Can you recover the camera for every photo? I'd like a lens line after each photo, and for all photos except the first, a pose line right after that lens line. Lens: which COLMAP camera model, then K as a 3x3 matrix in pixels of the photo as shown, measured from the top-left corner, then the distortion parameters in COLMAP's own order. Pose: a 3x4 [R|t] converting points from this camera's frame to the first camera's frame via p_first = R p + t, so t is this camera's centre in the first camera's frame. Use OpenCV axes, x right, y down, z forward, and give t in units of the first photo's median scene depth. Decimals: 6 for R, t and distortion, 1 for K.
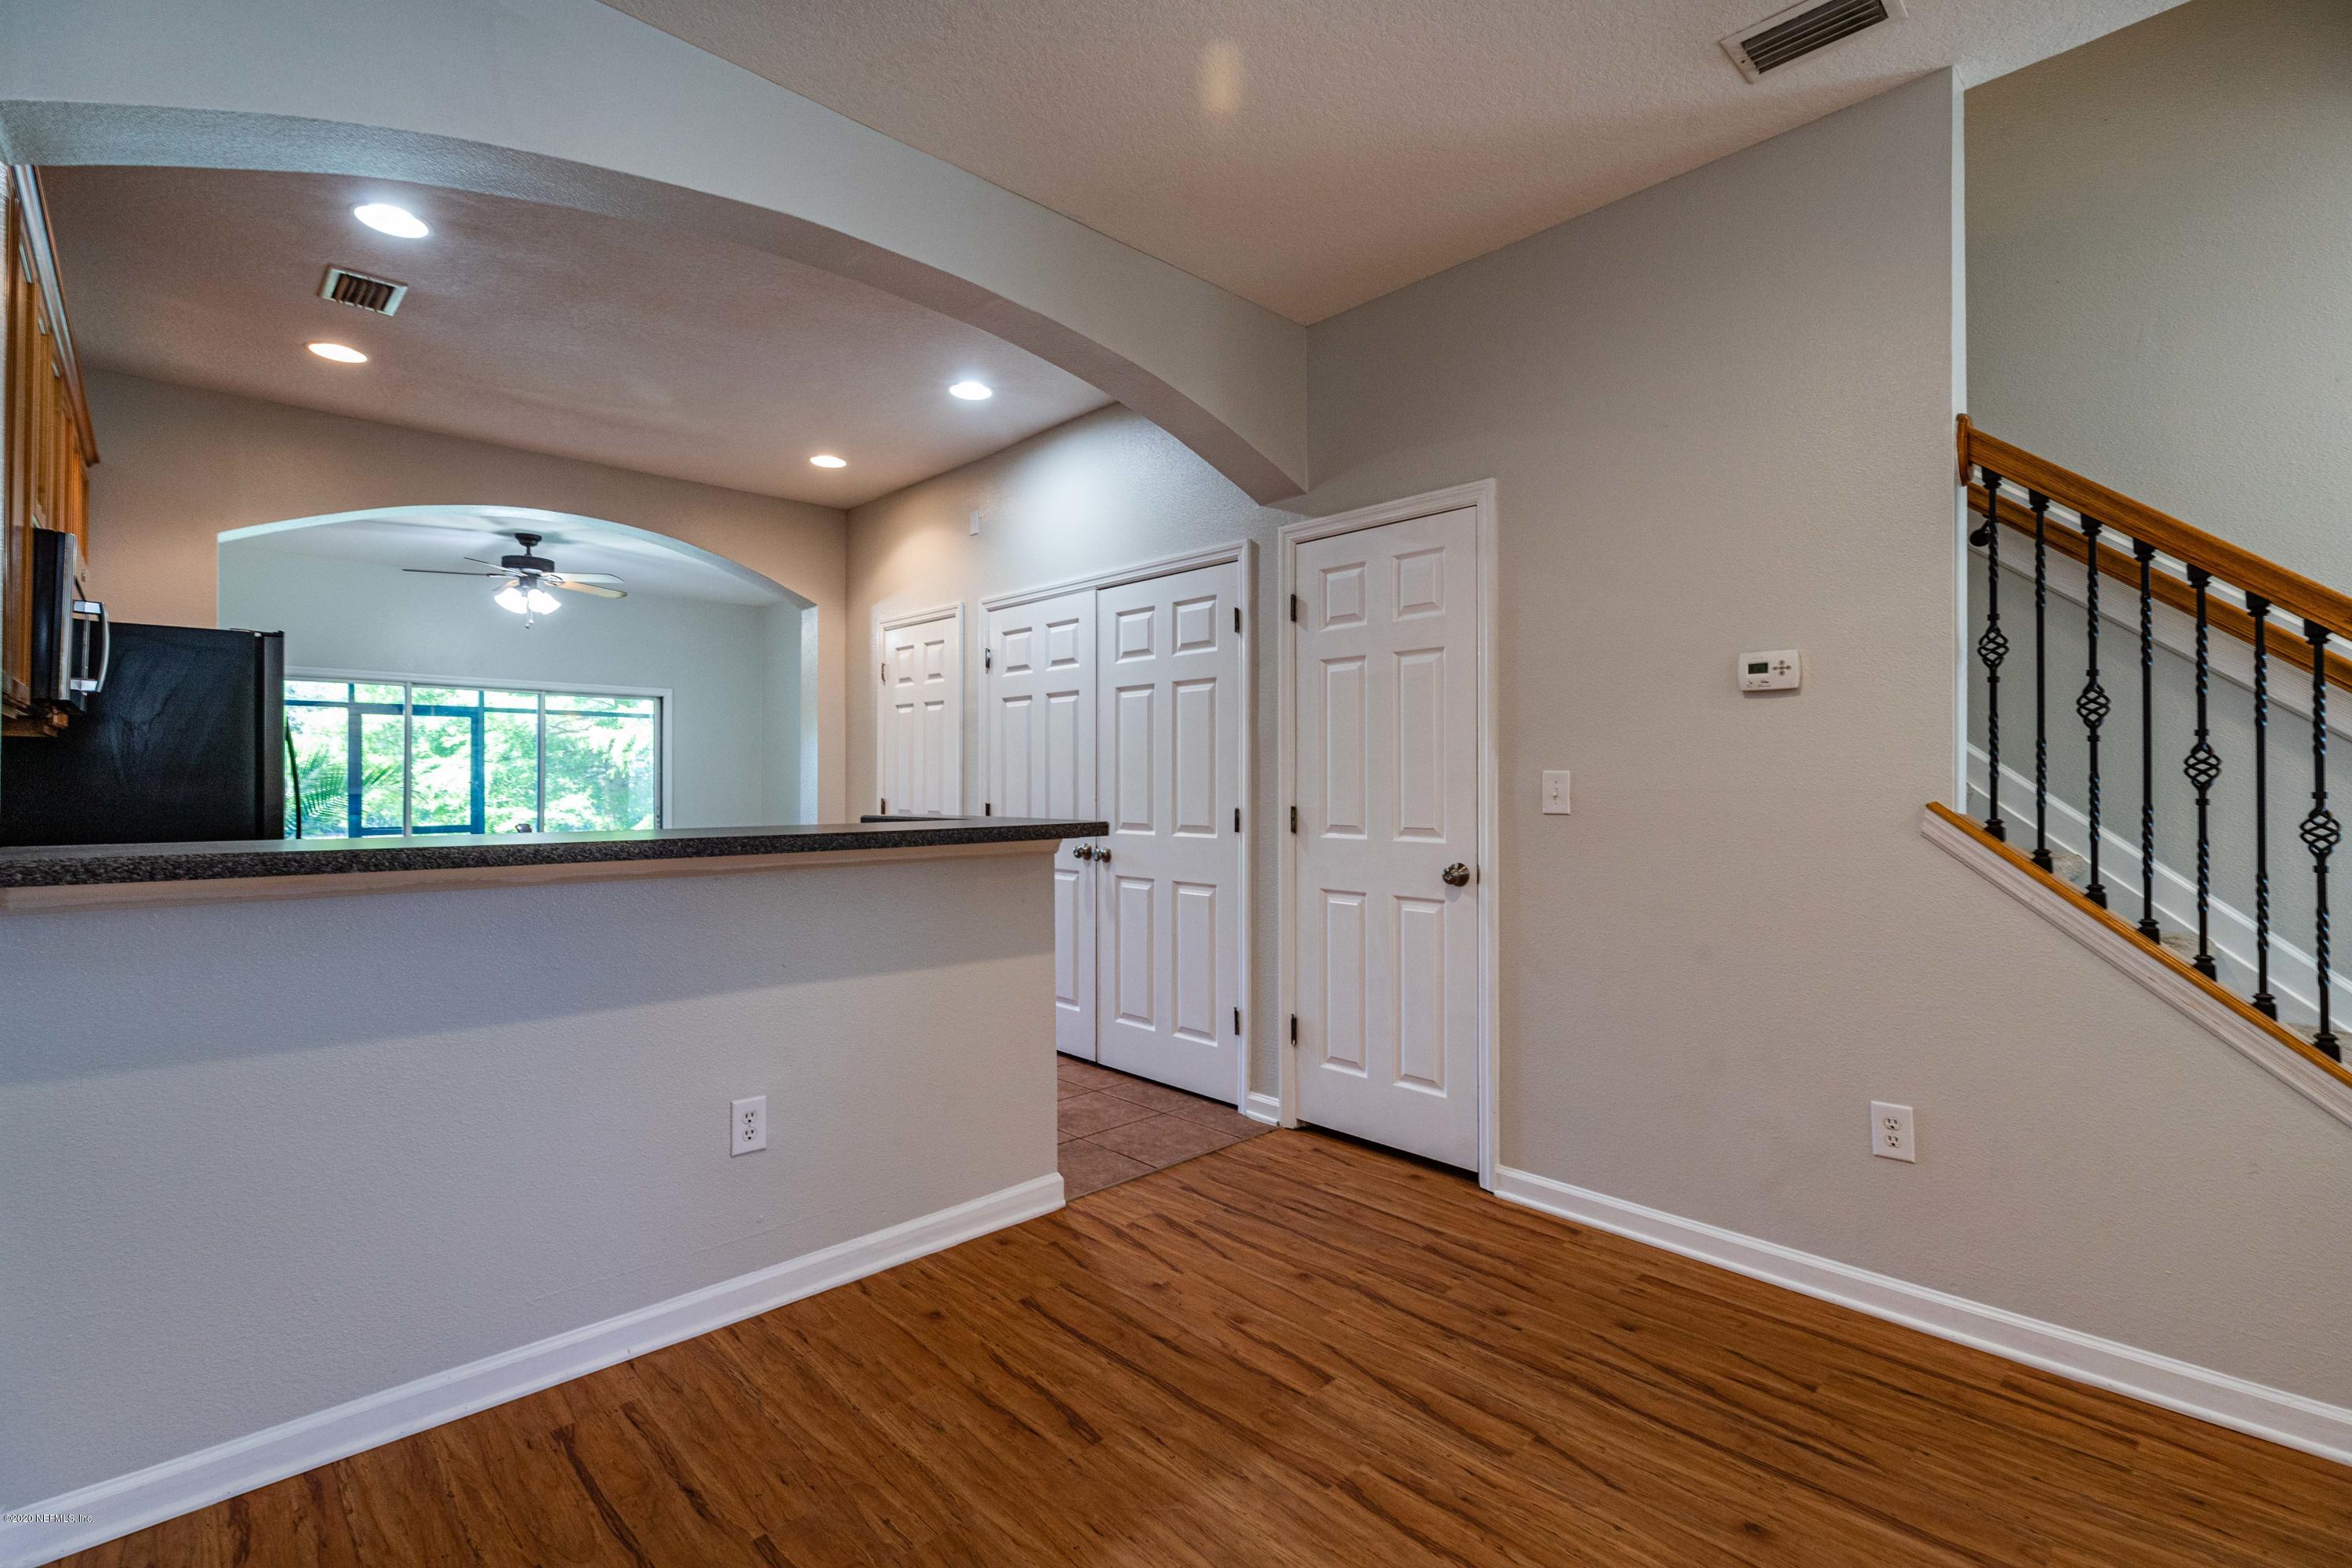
lens RADIAL K [[1051.0, 0, 1176.2], [0, 1051.0, 777.3], [0, 0, 1]] dist [0.002500, 0.000279]
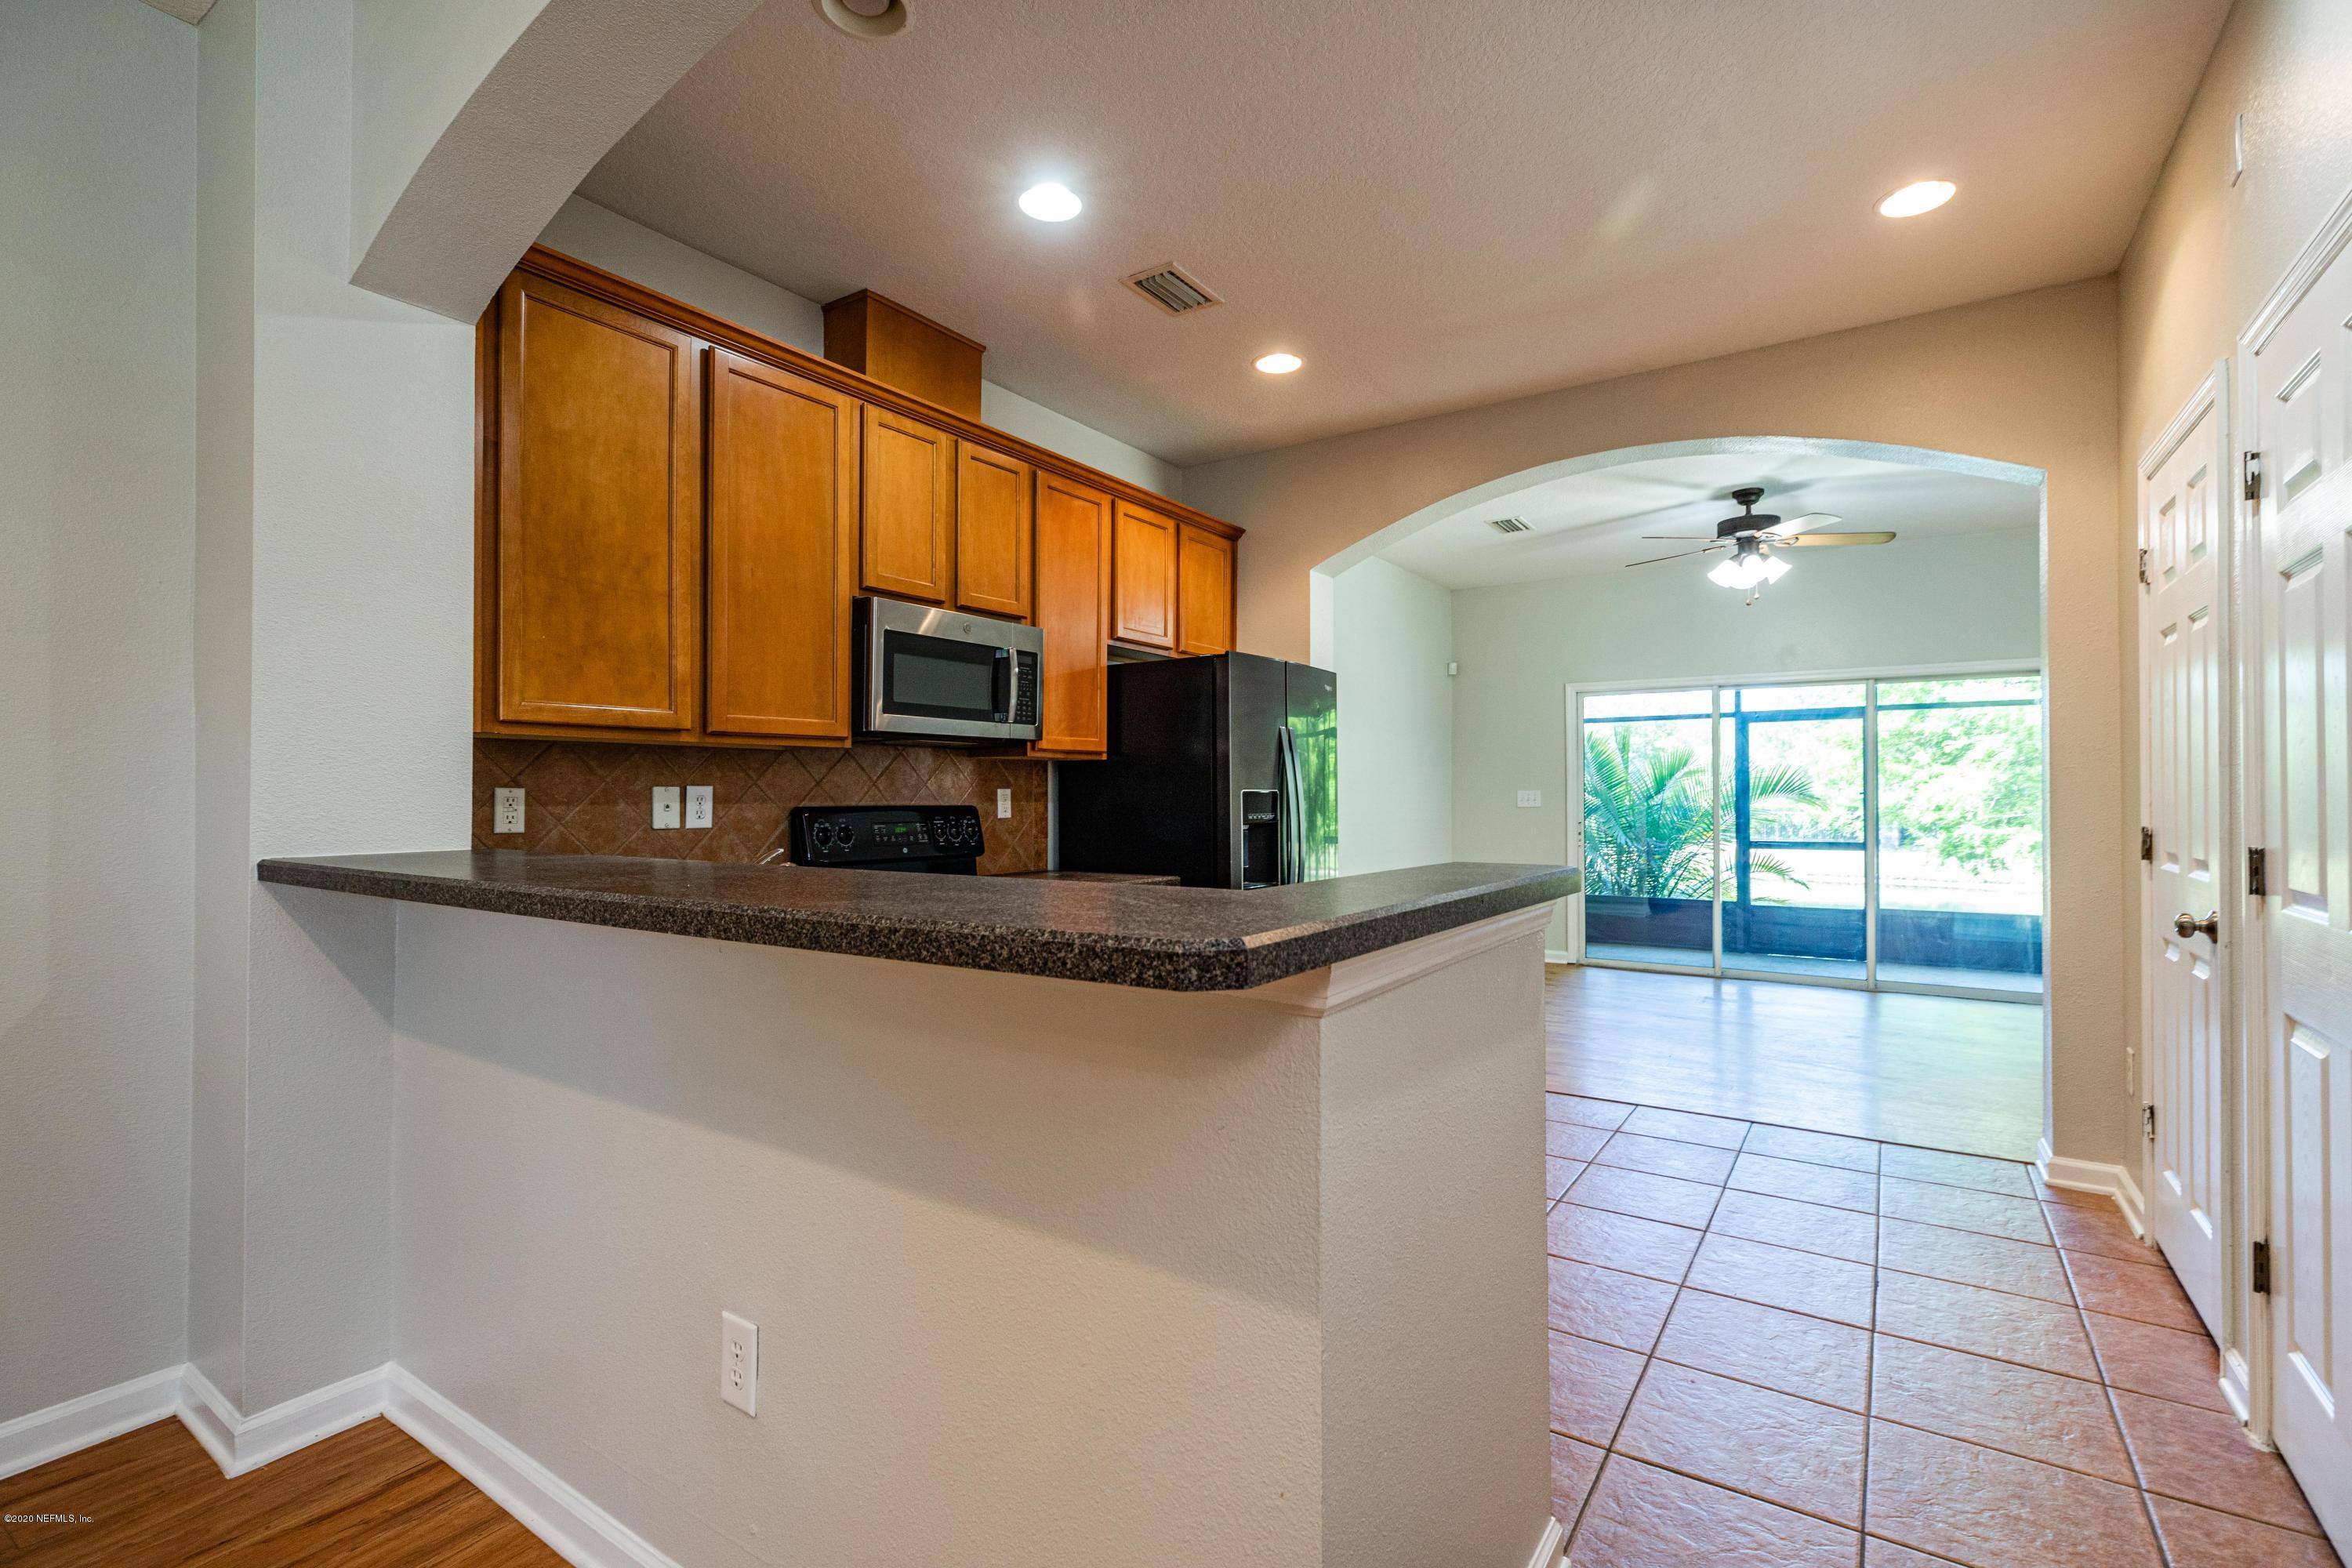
lens RADIAL K [[1048.3, 0, 1176.0], [0, 1048.3, 784.0], [0, 0, 1]] dist [0.002296, 0.000011]
pose [[0.203012, -0.011419, -0.979110, 0.224668], [0.007840, 0.999919, -0.010036, 0.003927], [0.979145, -0.005638, 0.203085, 1.049595]]
